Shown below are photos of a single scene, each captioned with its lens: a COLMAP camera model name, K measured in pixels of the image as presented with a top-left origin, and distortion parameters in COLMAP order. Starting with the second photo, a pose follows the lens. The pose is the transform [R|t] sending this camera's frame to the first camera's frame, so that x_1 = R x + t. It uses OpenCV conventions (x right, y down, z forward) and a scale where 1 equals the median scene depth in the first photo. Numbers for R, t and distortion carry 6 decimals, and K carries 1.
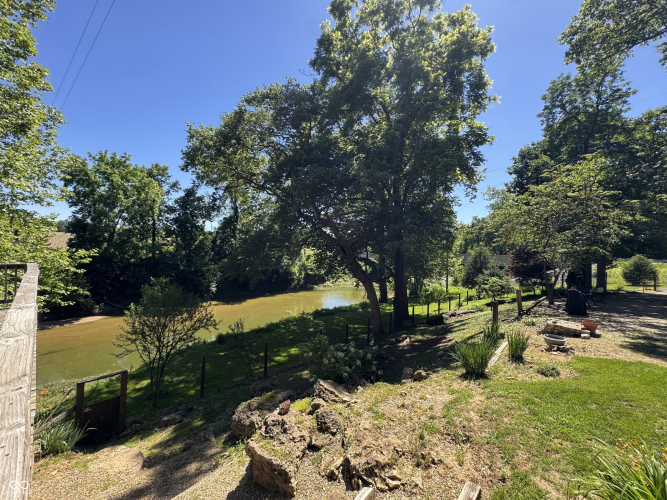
lens RADIAL K [[268.3, 0, 340.8], [0, 268.3, 256.5], [0, 0, 1]] dist [-0.000056, -0.000181]
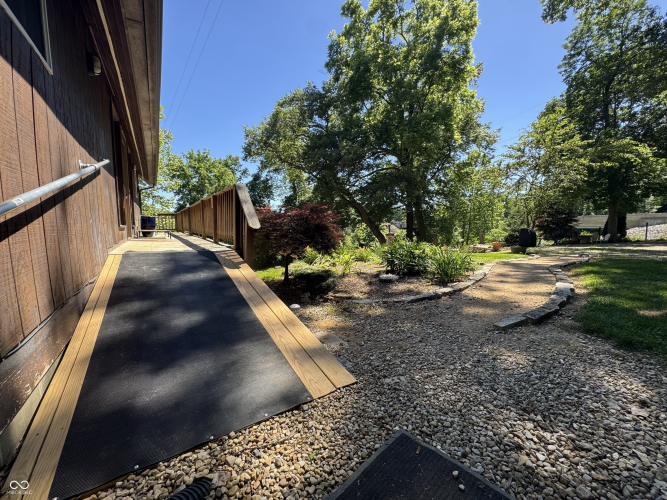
lens RADIAL K [[268.3, 0, 346.5], [0, 268.3, 257.0], [0, 0, 1]] dist [-0.000056, -0.000181]
pose [[0.974909, -0.024801, -0.221218, 0.129311], [0.044980, 0.995223, 0.086651, 0.046320], [0.218013, -0.094427, 0.971367, -0.164312]]
